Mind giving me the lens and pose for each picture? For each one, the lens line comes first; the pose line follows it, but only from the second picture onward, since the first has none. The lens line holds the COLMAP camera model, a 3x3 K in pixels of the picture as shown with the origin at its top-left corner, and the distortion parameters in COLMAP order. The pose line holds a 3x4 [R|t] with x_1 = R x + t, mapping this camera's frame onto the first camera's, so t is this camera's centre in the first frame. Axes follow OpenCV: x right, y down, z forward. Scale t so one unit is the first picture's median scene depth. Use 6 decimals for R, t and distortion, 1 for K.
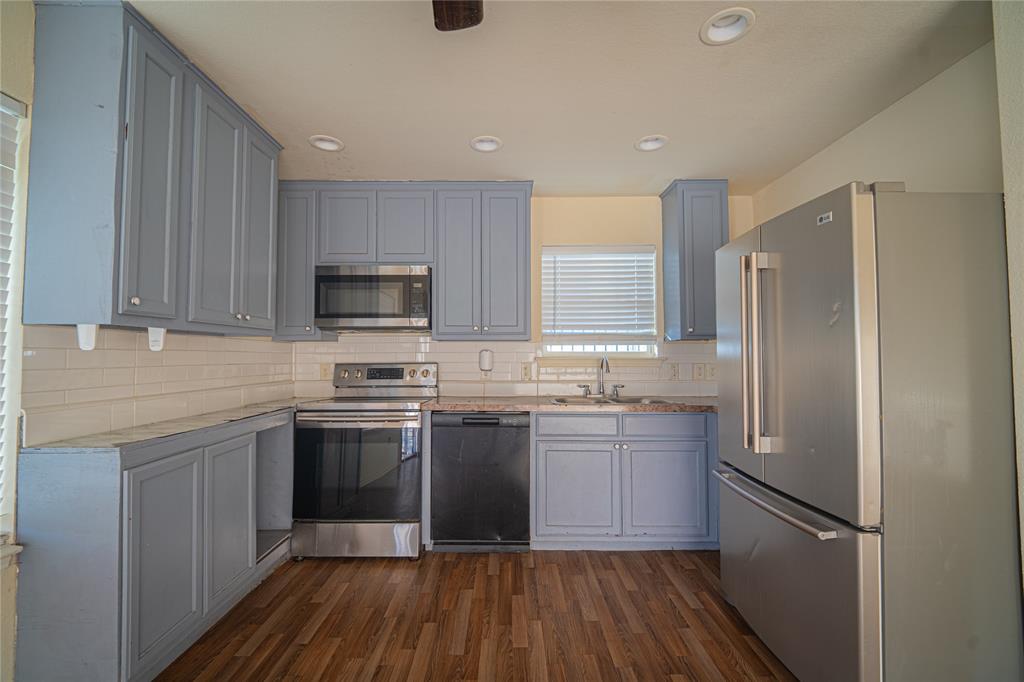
lens RADIAL K [[441.9, 0, 512.0], [0, 441.9, 341.0], [0, 0, 1]] dist [0.013575, -0.020467]
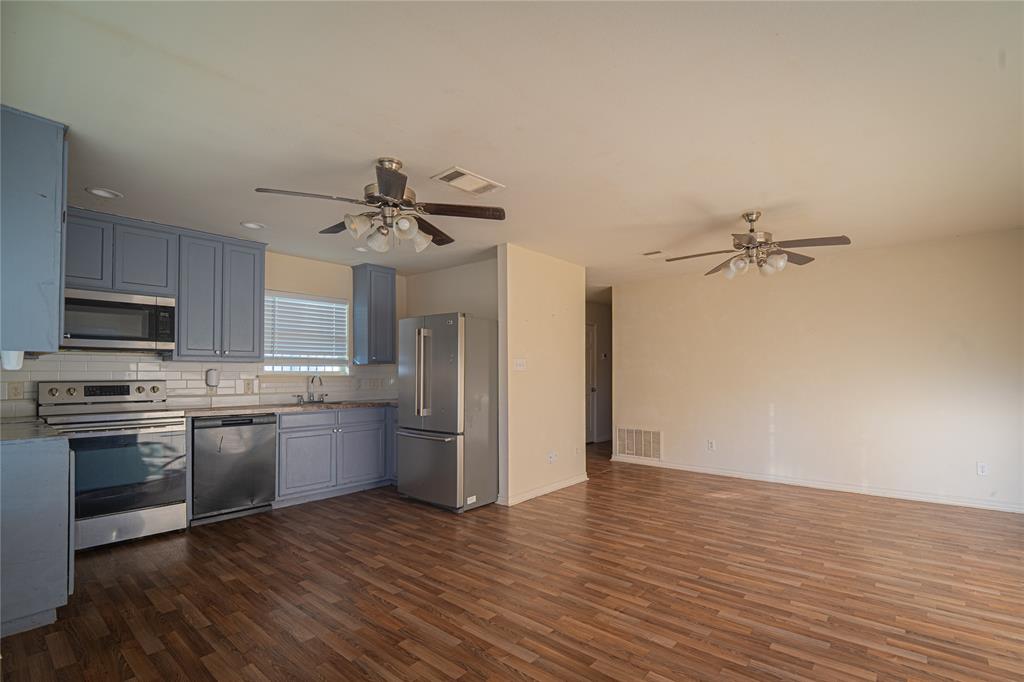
lens RADIAL K [[441.9, 0, 512.0], [0, 441.9, 341.0], [0, 0, 1]] dist [0.013575, -0.020467]
pose [[0.691530, 0.052967, 0.720404, -0.400042], [-0.024031, 0.998443, -0.050342, -0.016918], [-0.721948, 0.017501, 0.691726, -0.469464]]
